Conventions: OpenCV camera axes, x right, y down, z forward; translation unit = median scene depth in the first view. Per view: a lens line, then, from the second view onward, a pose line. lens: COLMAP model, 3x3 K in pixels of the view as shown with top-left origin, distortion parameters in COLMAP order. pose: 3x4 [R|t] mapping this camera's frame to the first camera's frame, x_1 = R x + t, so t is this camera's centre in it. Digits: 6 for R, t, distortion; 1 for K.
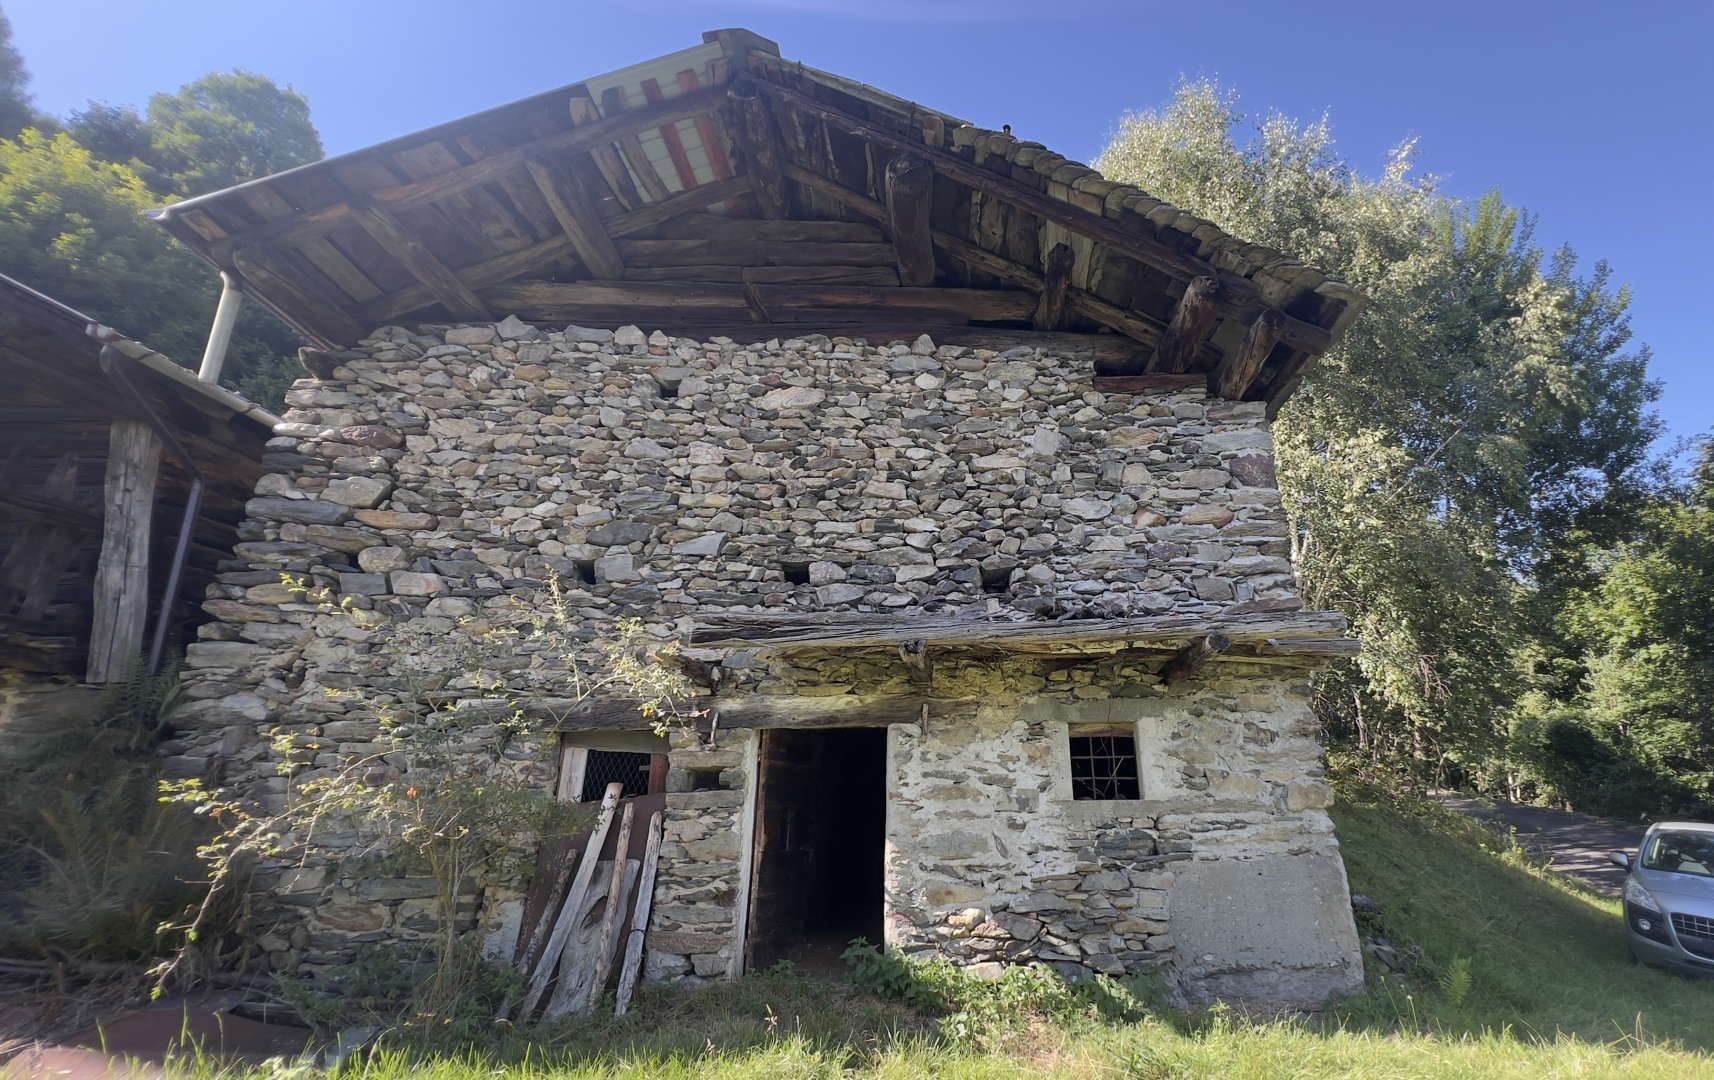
lens RADIAL K [[765.4, 0, 857.0], [0, 765.4, 540.0], [0, 0, 1]] dist [-0.001517, 0.000052]
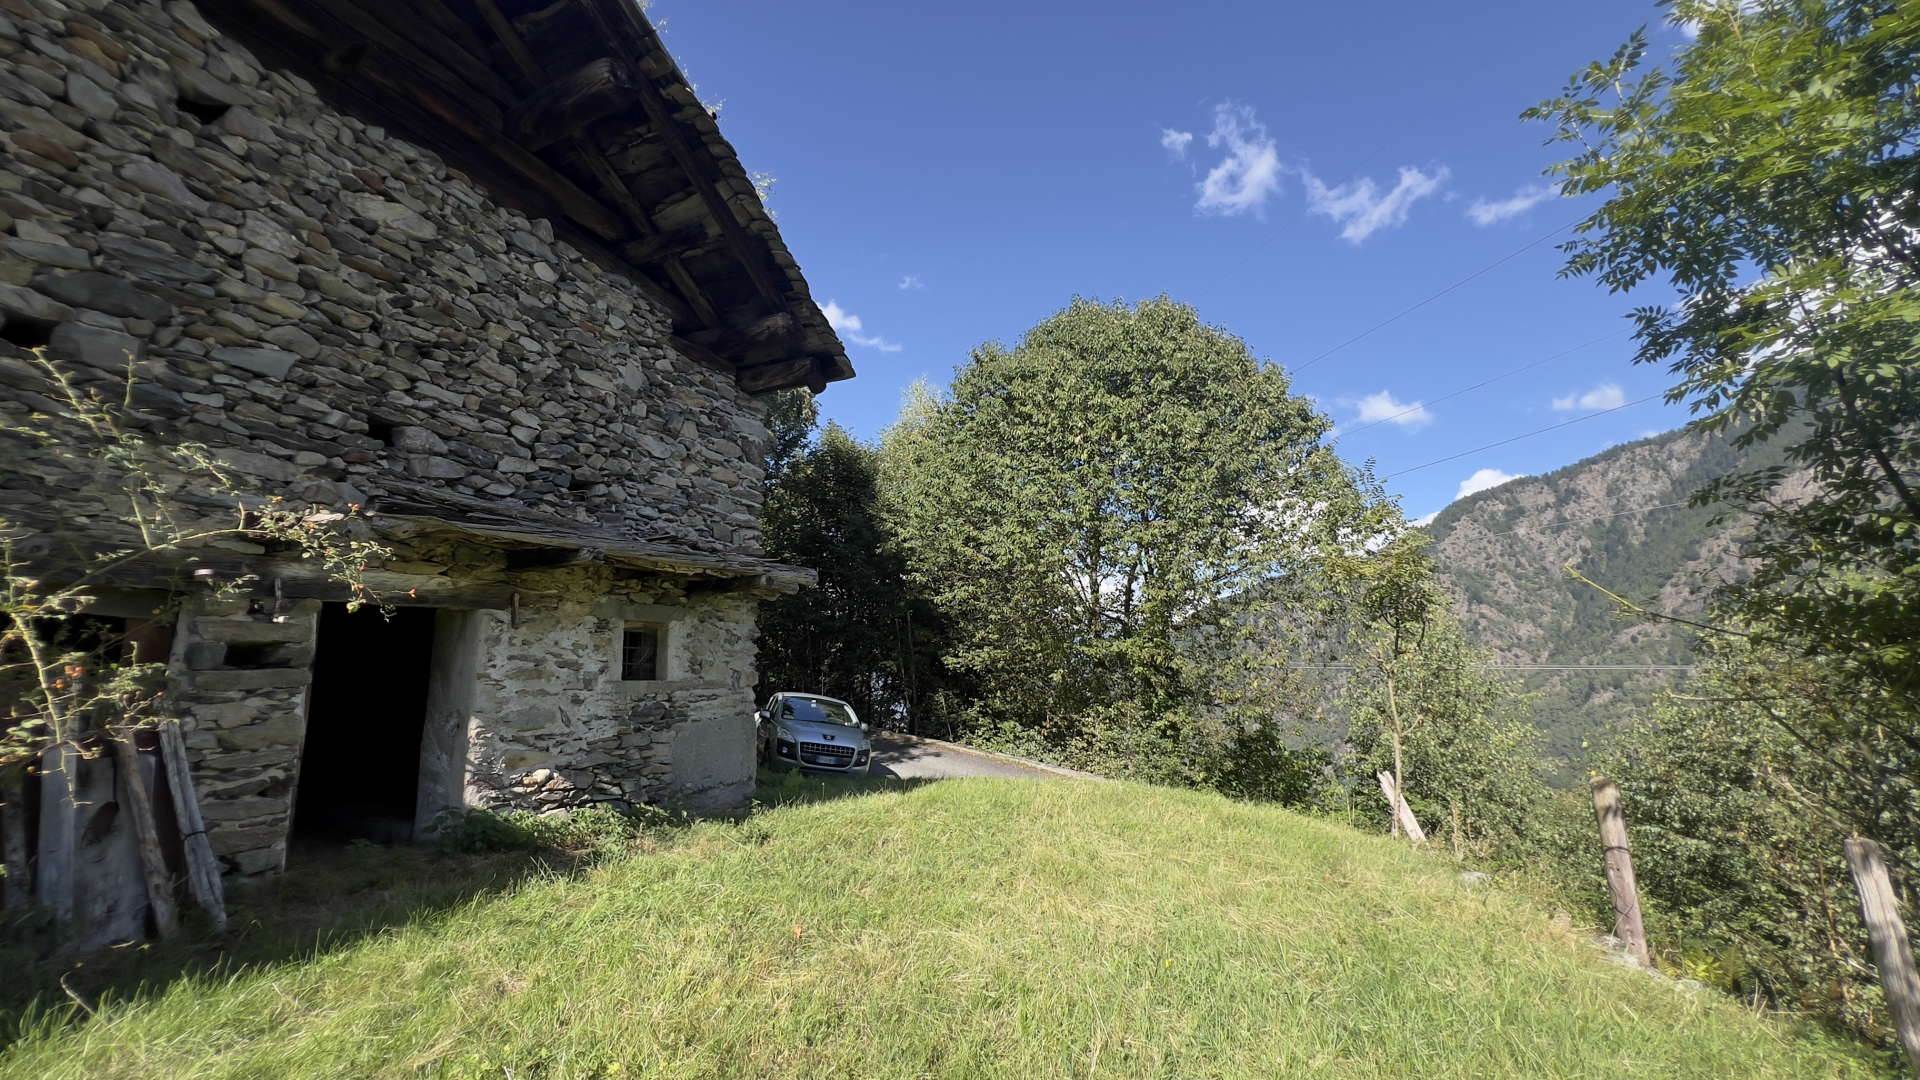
lens RADIAL K [[764.2, 0, 967.0], [0, 764.2, 536.3], [0, 0, 1]] dist [-0.003514, 0.001437]
pose [[0.423792, 0.169883, 0.889685, -0.600917], [-0.300125, 0.953101, -0.039030, -0.008541], [-0.854591, -0.250476, 0.454903, -0.000783]]
